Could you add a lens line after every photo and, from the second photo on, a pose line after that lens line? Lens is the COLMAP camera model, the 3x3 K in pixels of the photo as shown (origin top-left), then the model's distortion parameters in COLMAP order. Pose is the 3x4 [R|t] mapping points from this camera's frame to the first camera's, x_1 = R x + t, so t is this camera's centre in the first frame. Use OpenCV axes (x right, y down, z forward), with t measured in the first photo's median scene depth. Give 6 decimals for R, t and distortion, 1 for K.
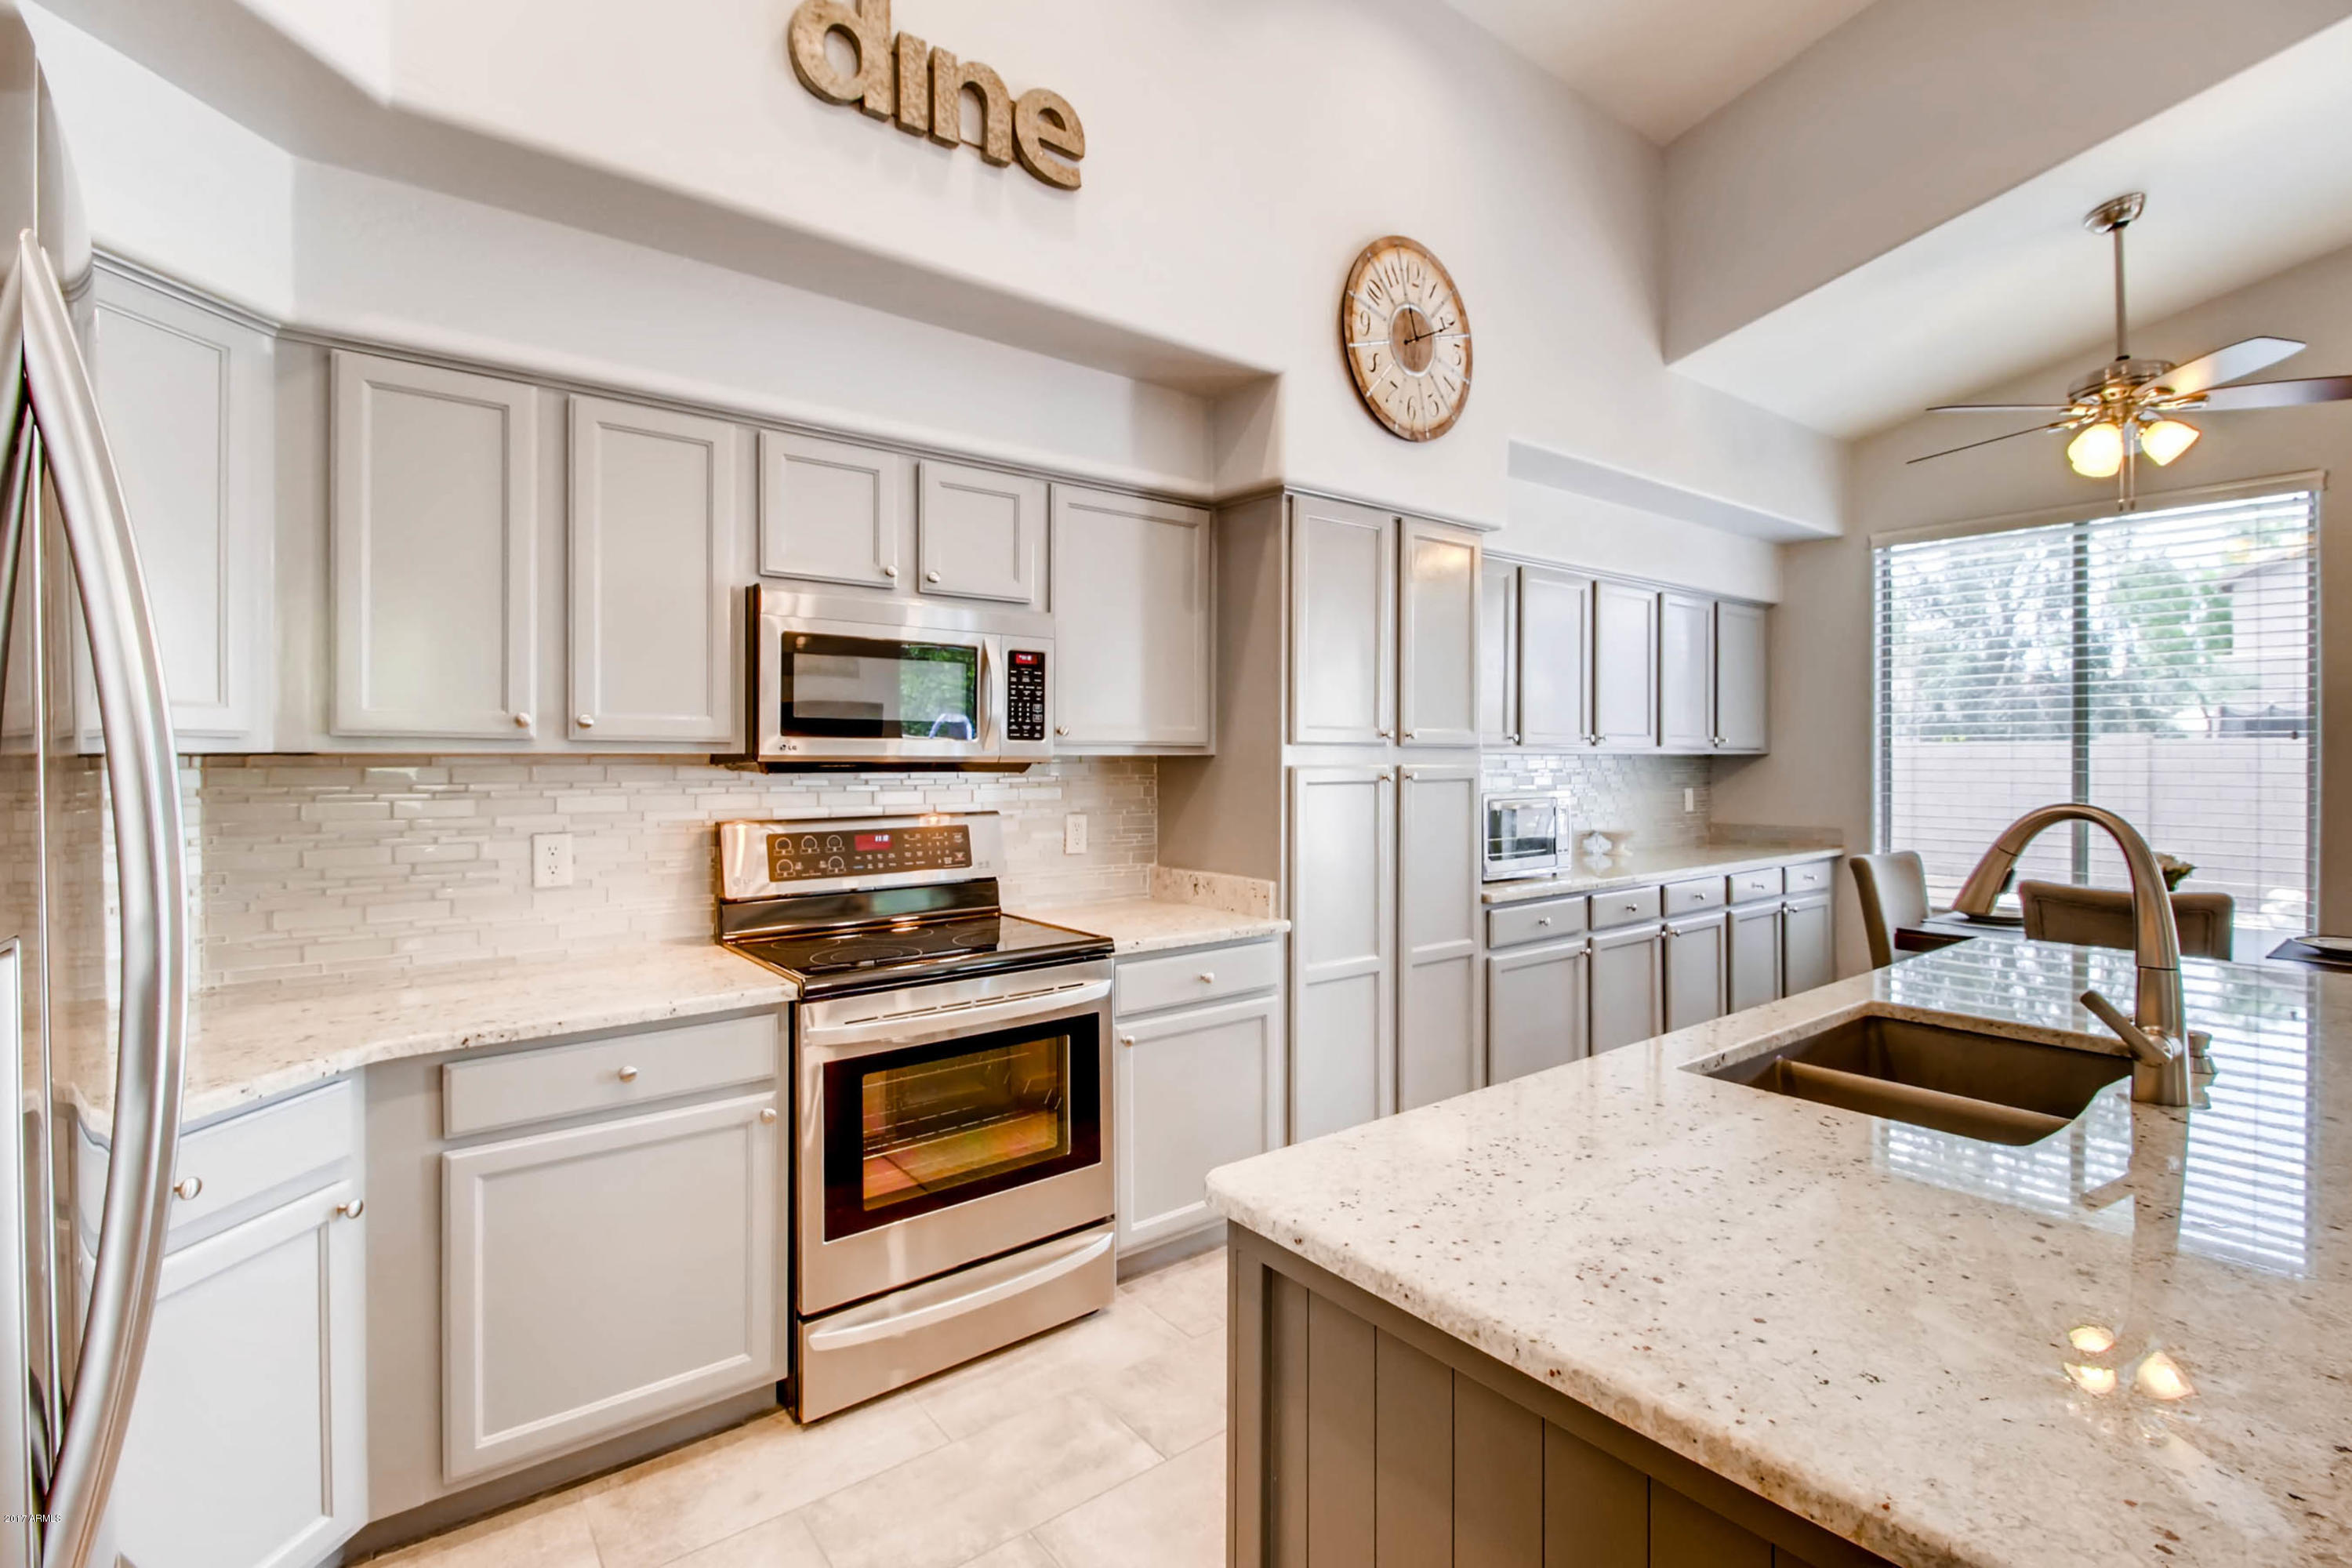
lens RADIAL K [[1085.9, 0, 1182.9], [0, 1085.9, 745.5], [0, 0, 1]] dist [-0.000716, -0.000314]
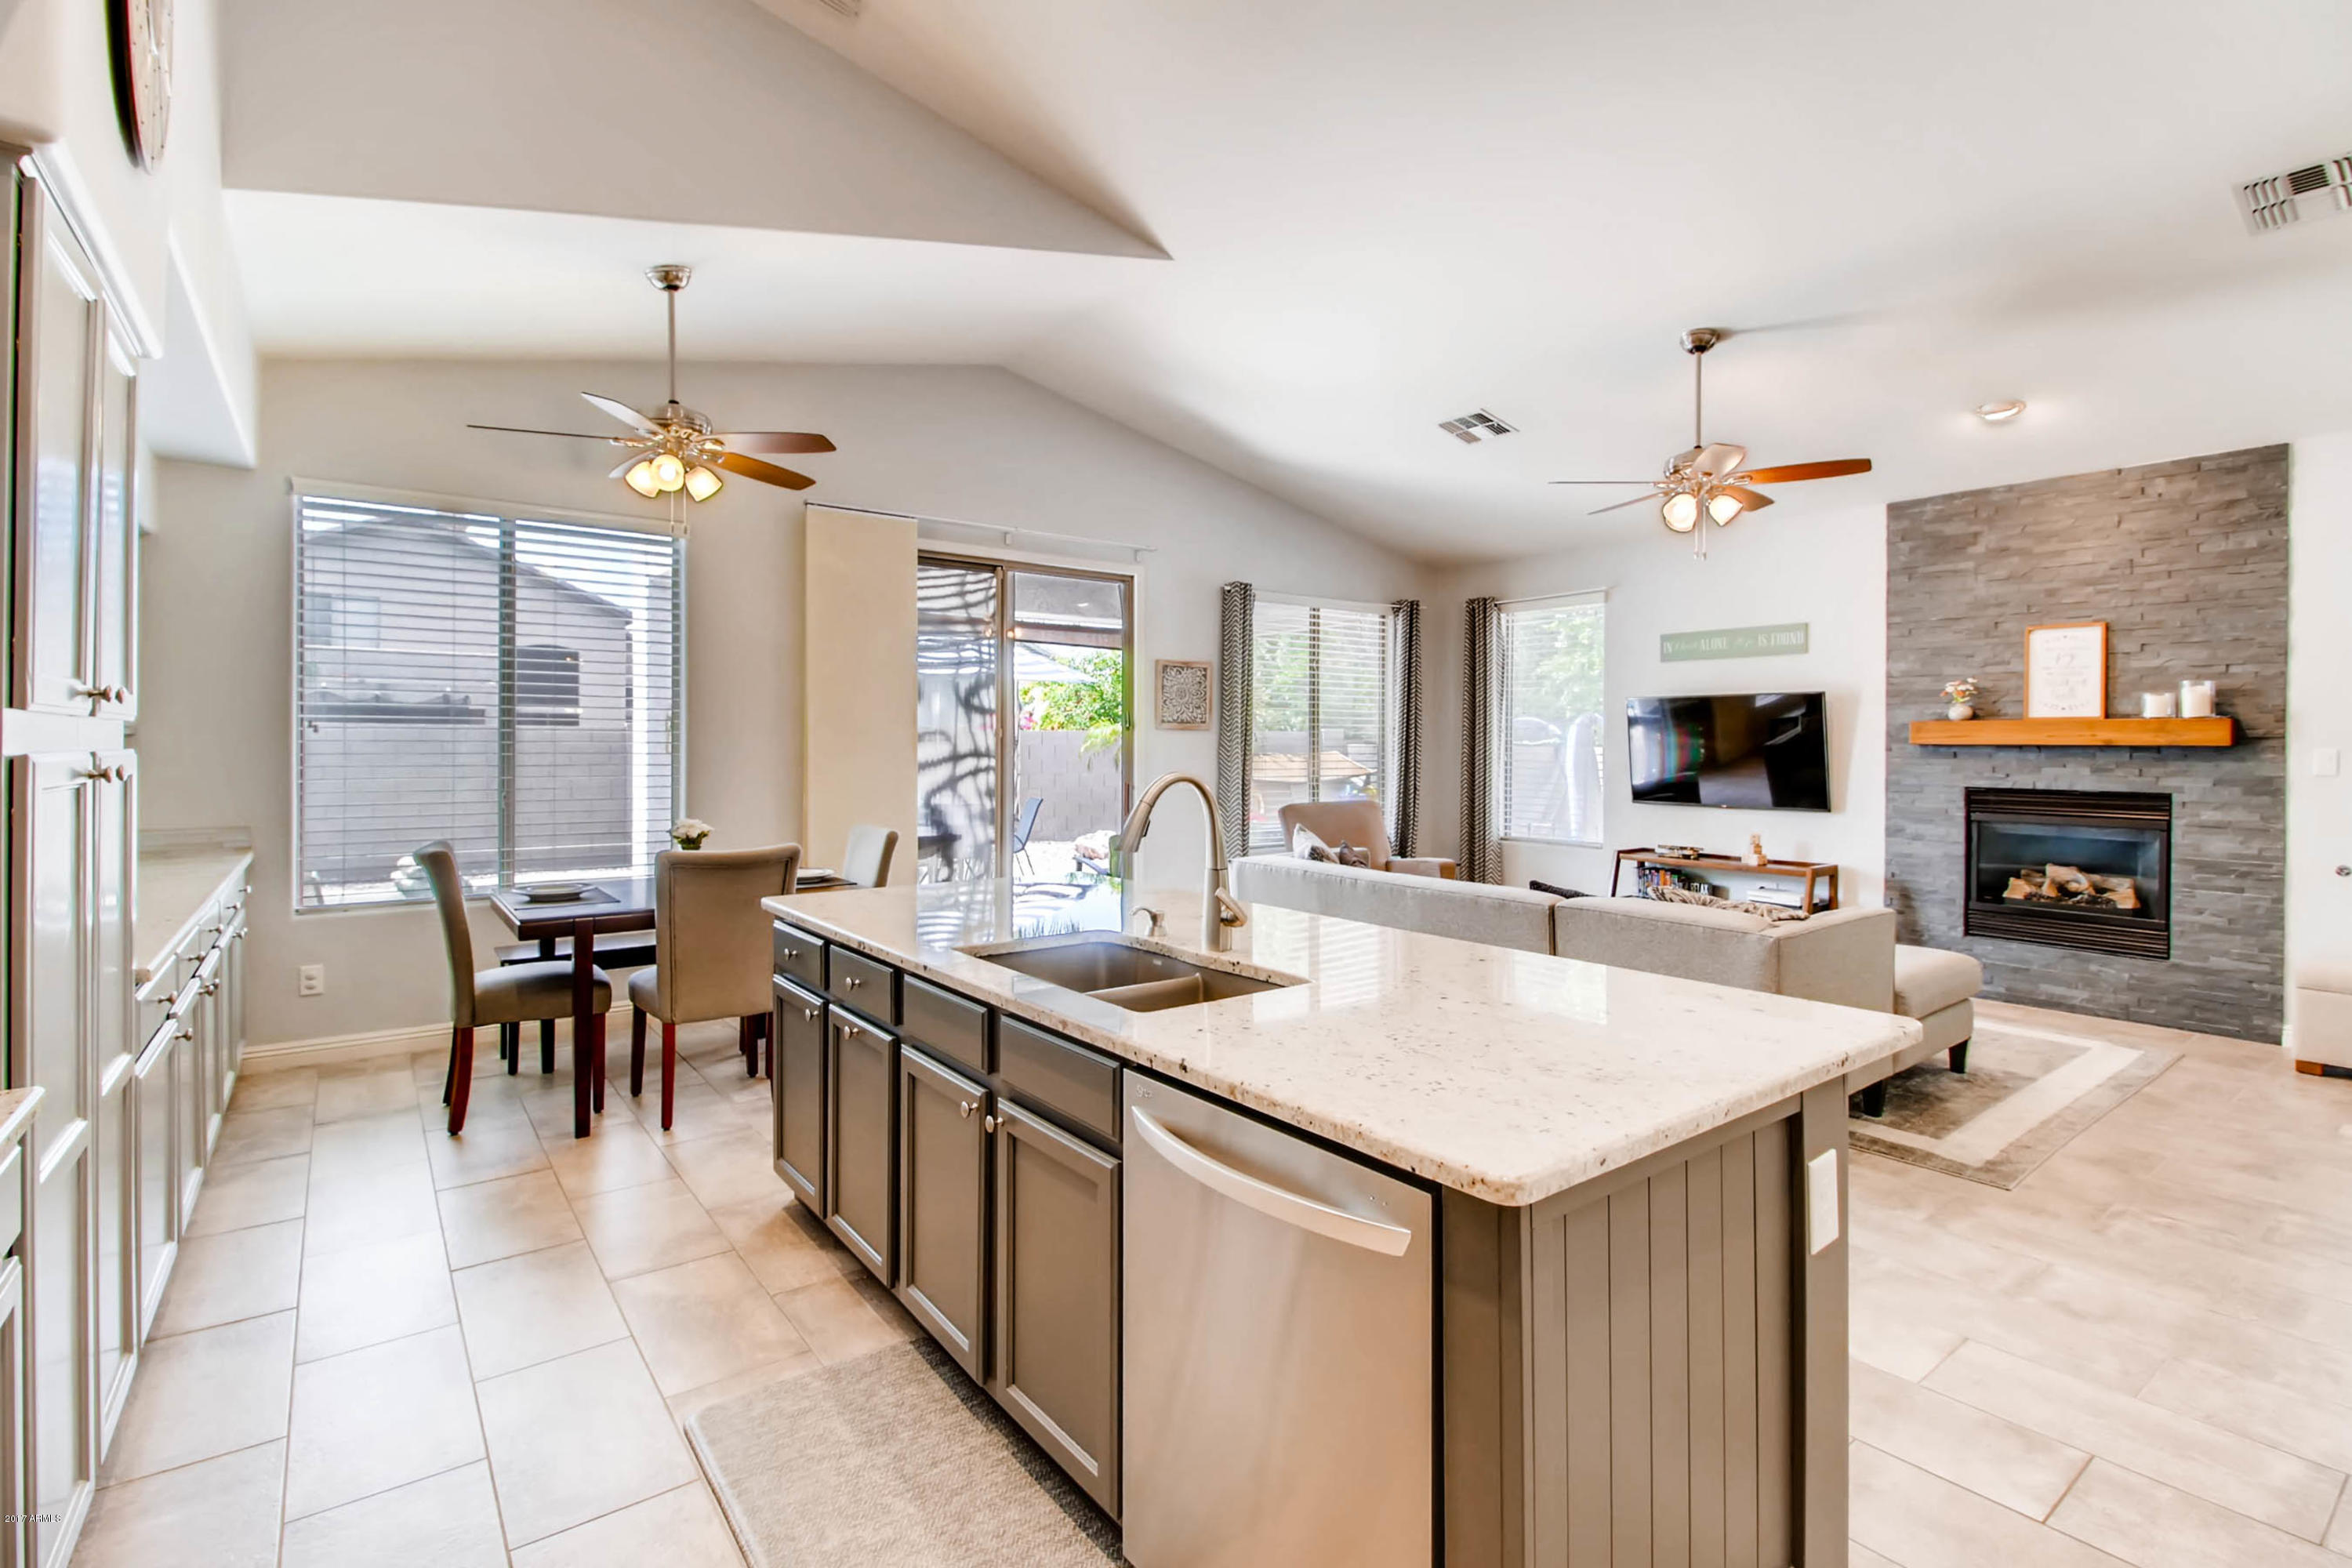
lens RADIAL K [[1085.9, 0, 1182.9], [0, 1085.9, 745.5], [0, 0, 1]] dist [-0.000716, -0.000314]
pose [[0.018231, -0.003411, 0.999828, -0.531645], [-0.010885, 0.999934, 0.003610, 0.011453], [-0.999775, -0.010949, 0.018193, 0.731778]]
